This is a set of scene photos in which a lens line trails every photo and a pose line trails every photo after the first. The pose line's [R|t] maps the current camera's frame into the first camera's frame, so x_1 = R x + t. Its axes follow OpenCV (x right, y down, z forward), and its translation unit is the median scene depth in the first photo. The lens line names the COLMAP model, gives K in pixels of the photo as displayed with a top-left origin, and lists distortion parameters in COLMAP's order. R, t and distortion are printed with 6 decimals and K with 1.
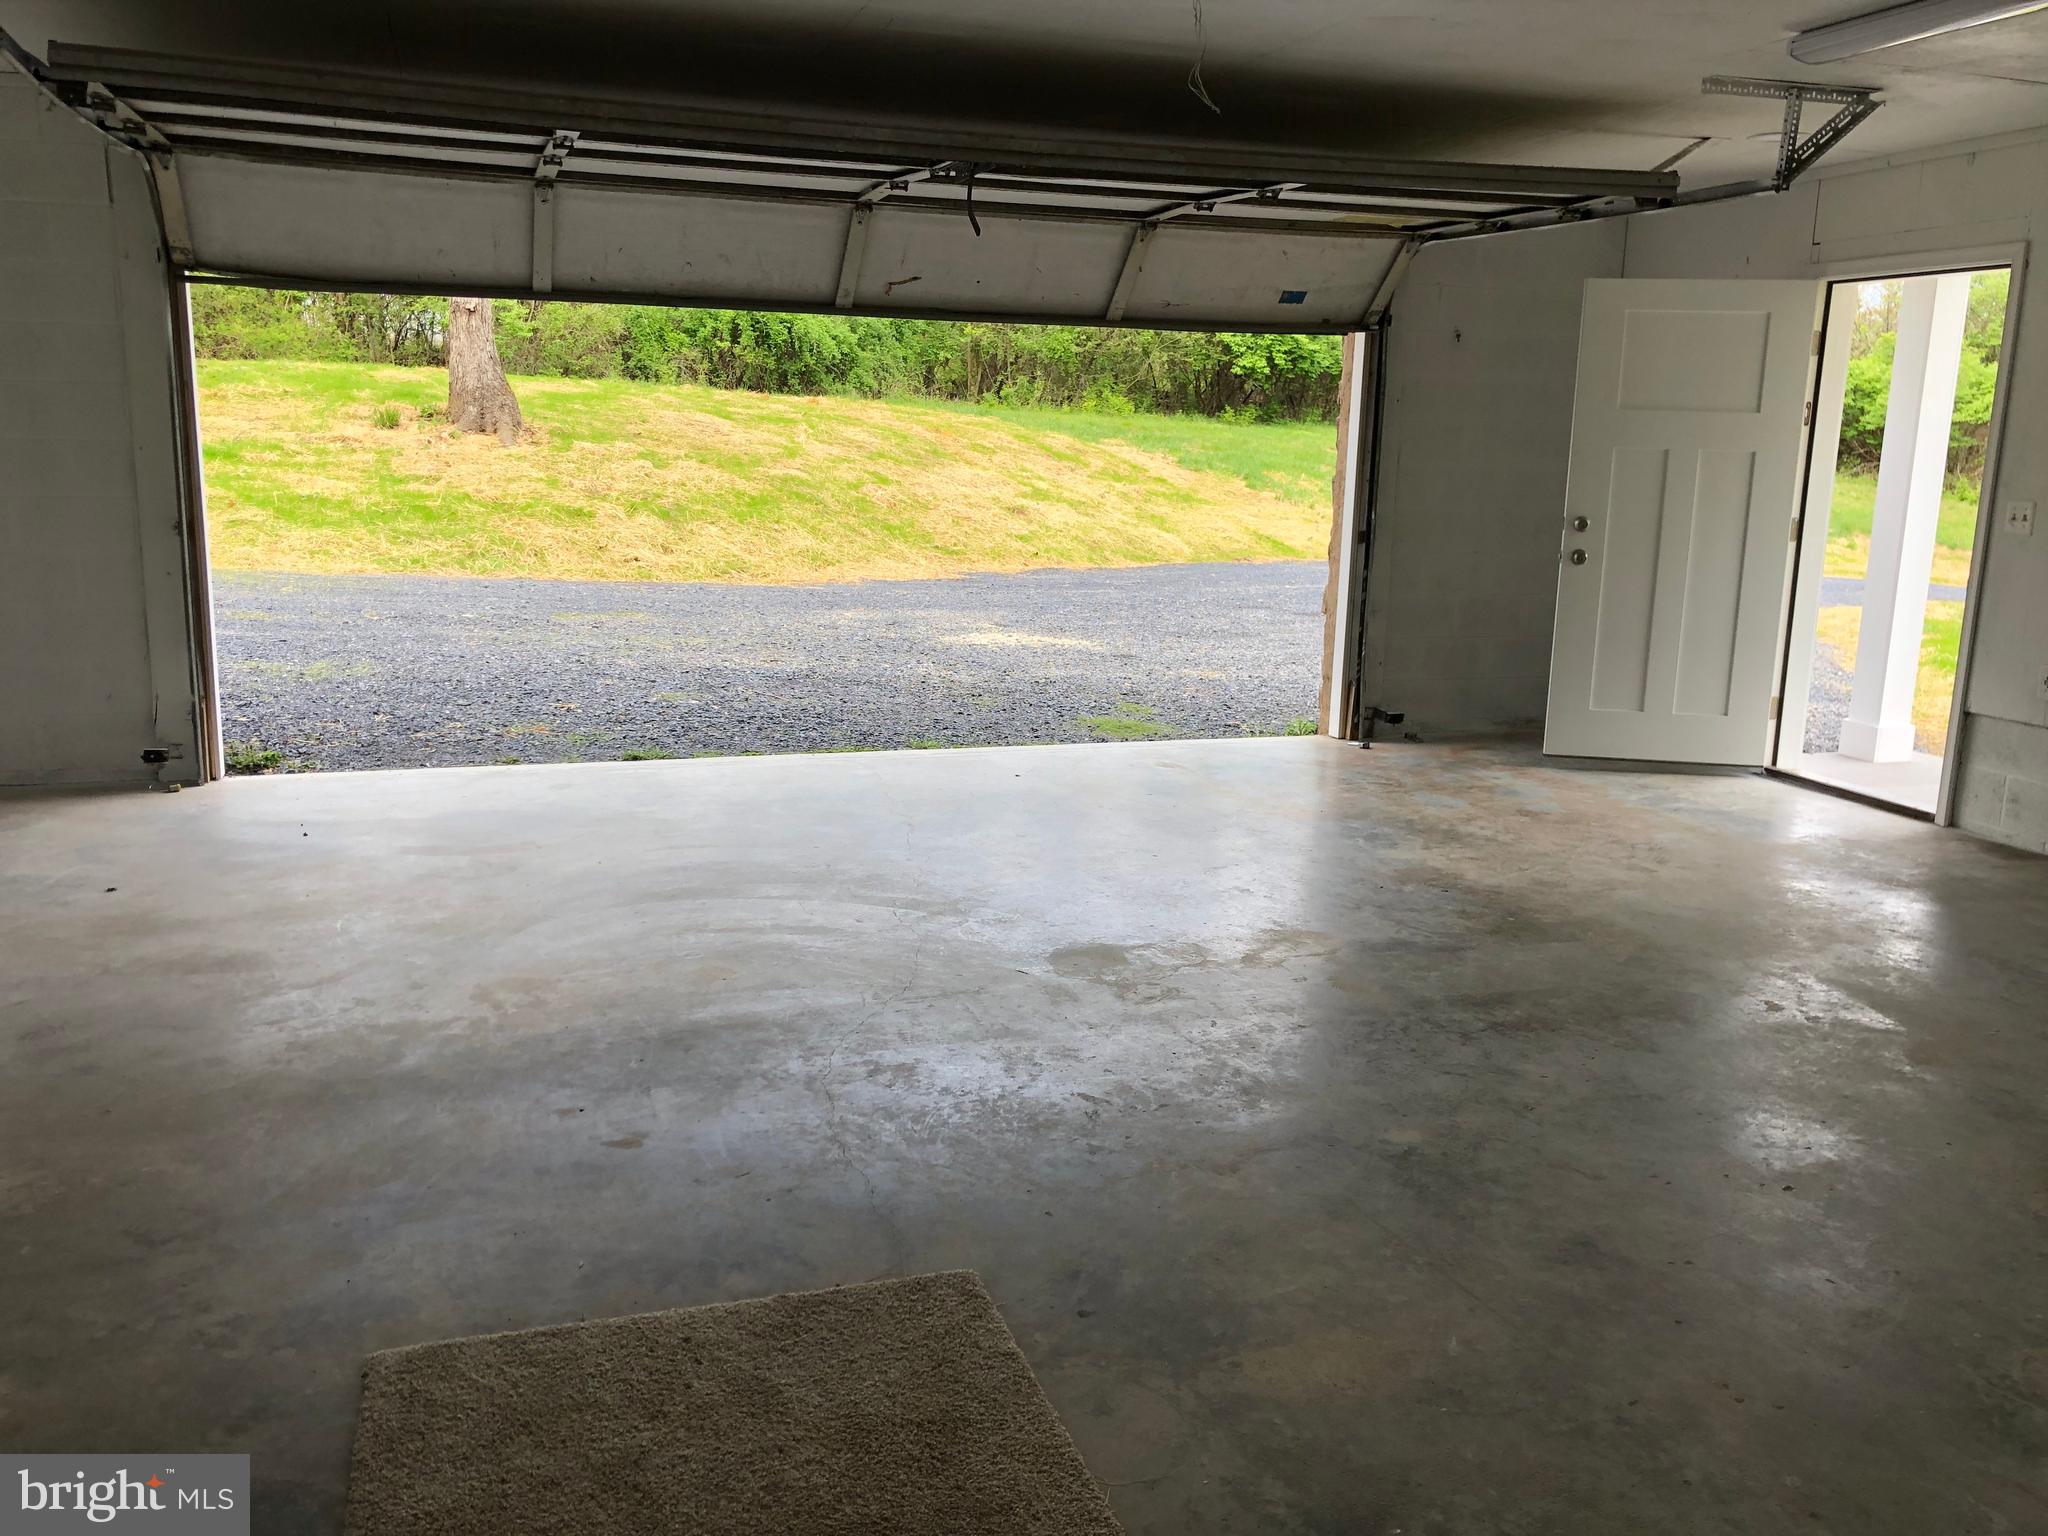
lens RADIAL K [[1674.0, 0, 1027.3], [0, 1674.0, 742.0], [0, 0, 1]] dist [0.048295, -0.048902]
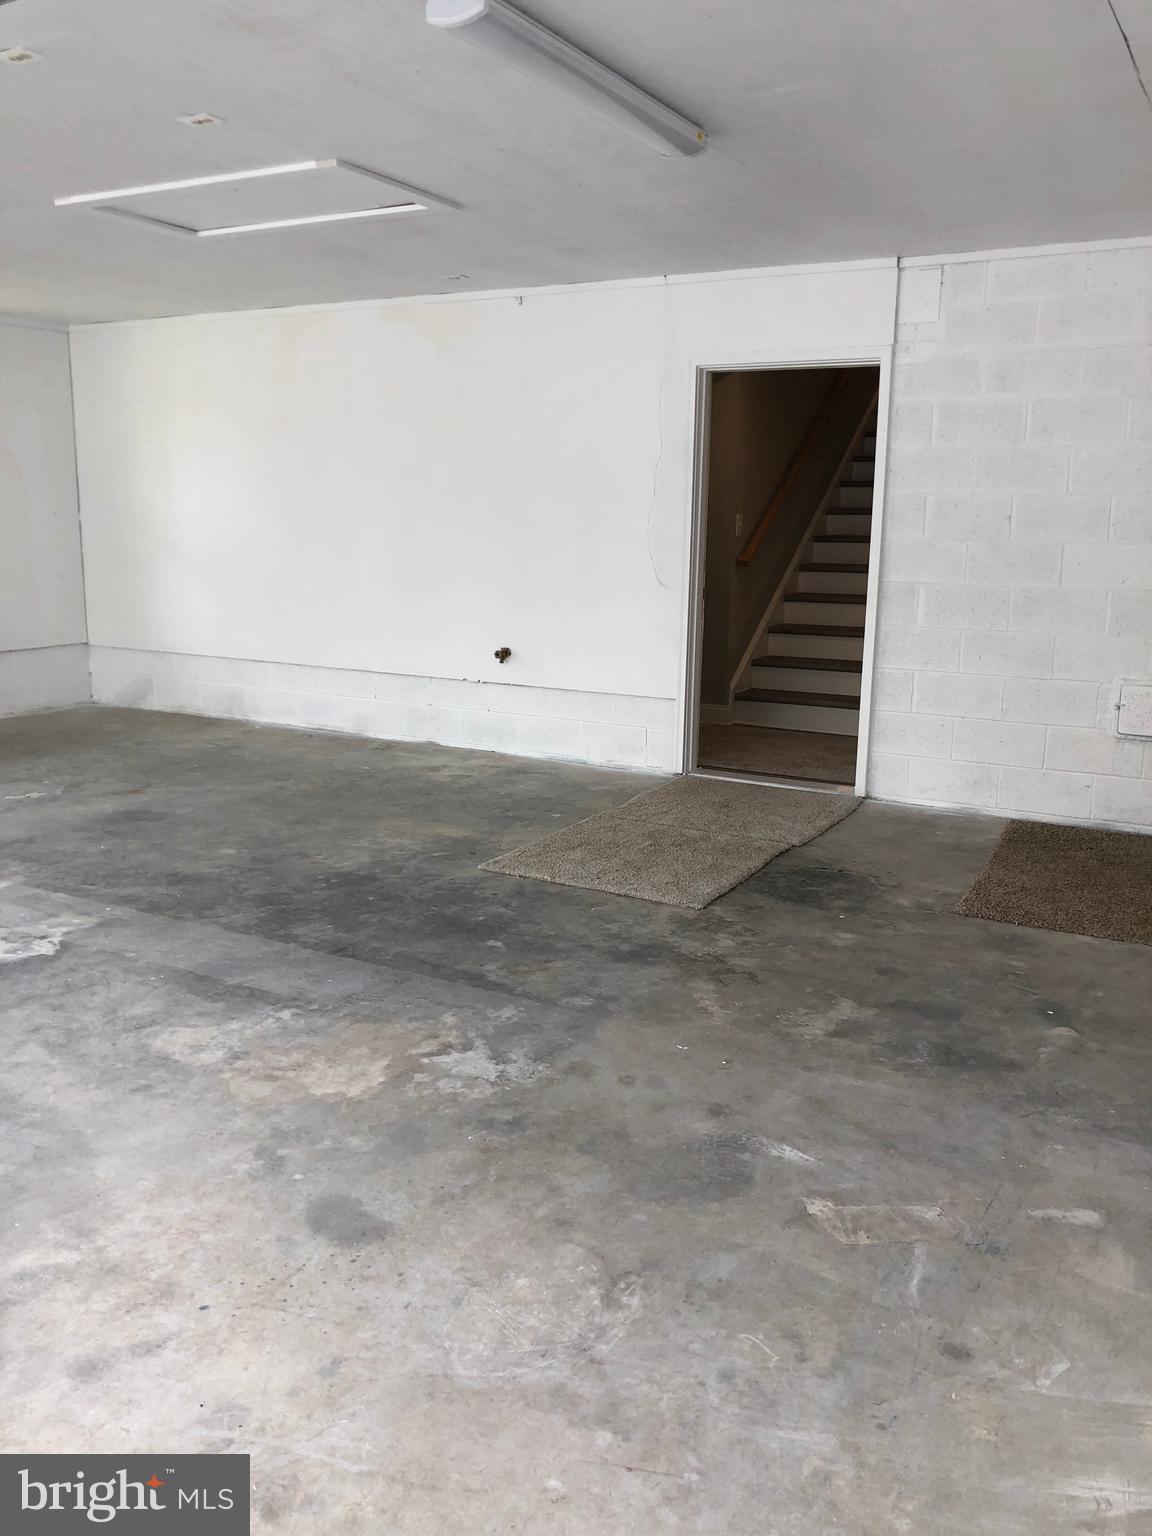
lens RADIAL K [[1262.9, 0, 574.1], [0, 1262.9, 741.5], [0, 0, 1]] dist [0.050675, -0.087518]
pose [[-0.681889, -0.164220, 0.712783, -1.083933], [0.108557, 0.940959, 0.320642, -0.317502], [-0.723355, 0.296020, -0.623803, 1.577726]]
